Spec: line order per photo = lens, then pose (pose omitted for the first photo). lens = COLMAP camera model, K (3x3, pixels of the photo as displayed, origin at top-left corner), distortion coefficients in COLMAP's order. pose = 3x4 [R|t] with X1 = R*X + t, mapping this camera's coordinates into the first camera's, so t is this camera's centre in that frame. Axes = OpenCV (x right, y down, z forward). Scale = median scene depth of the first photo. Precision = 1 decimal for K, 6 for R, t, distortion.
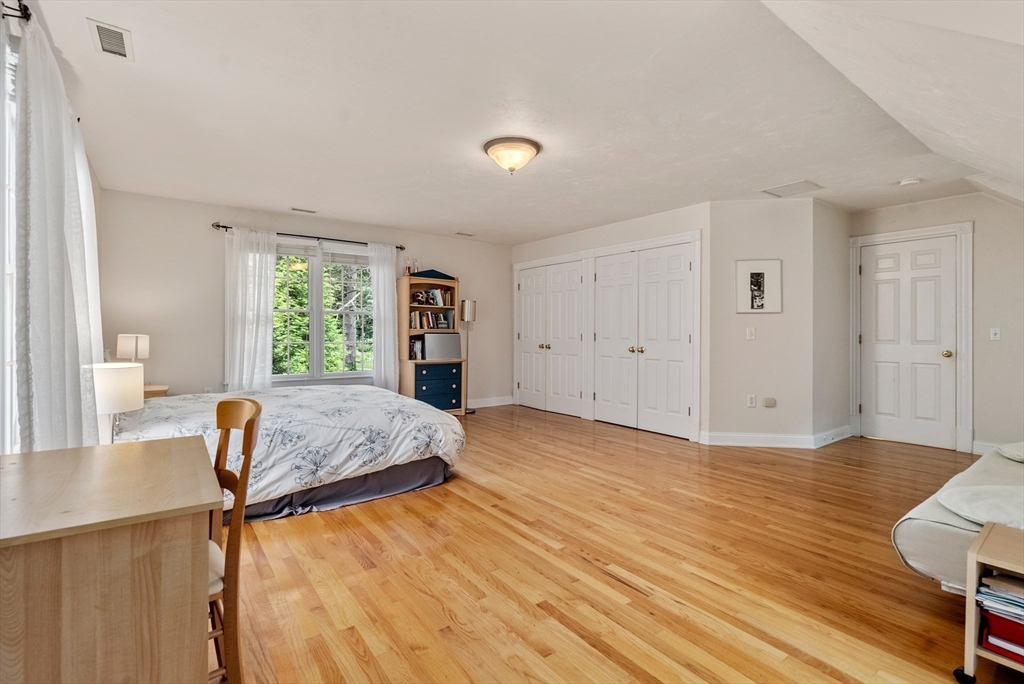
lens RADIAL K [[471.3, 0, 514.8], [0, 471.3, 336.5], [0, 0, 1]] dist [-0.011289, 0.004387]
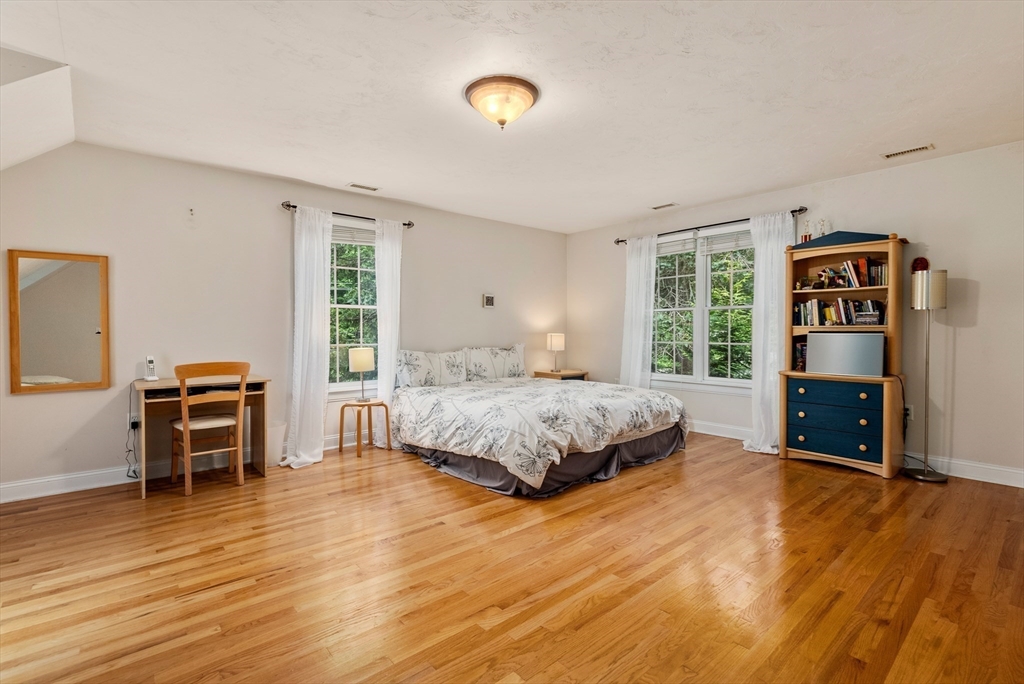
lens RADIAL K [[471.3, 0, 513.9], [0, 471.3, 337.2], [0, 0, 1]] dist [-0.011289, 0.004387]
pose [[0.077388, 0.005515, -0.996986, 0.519711], [-0.006476, 0.999966, 0.005029, -0.000488], [0.996980, 0.006067, 0.077421, 0.643441]]
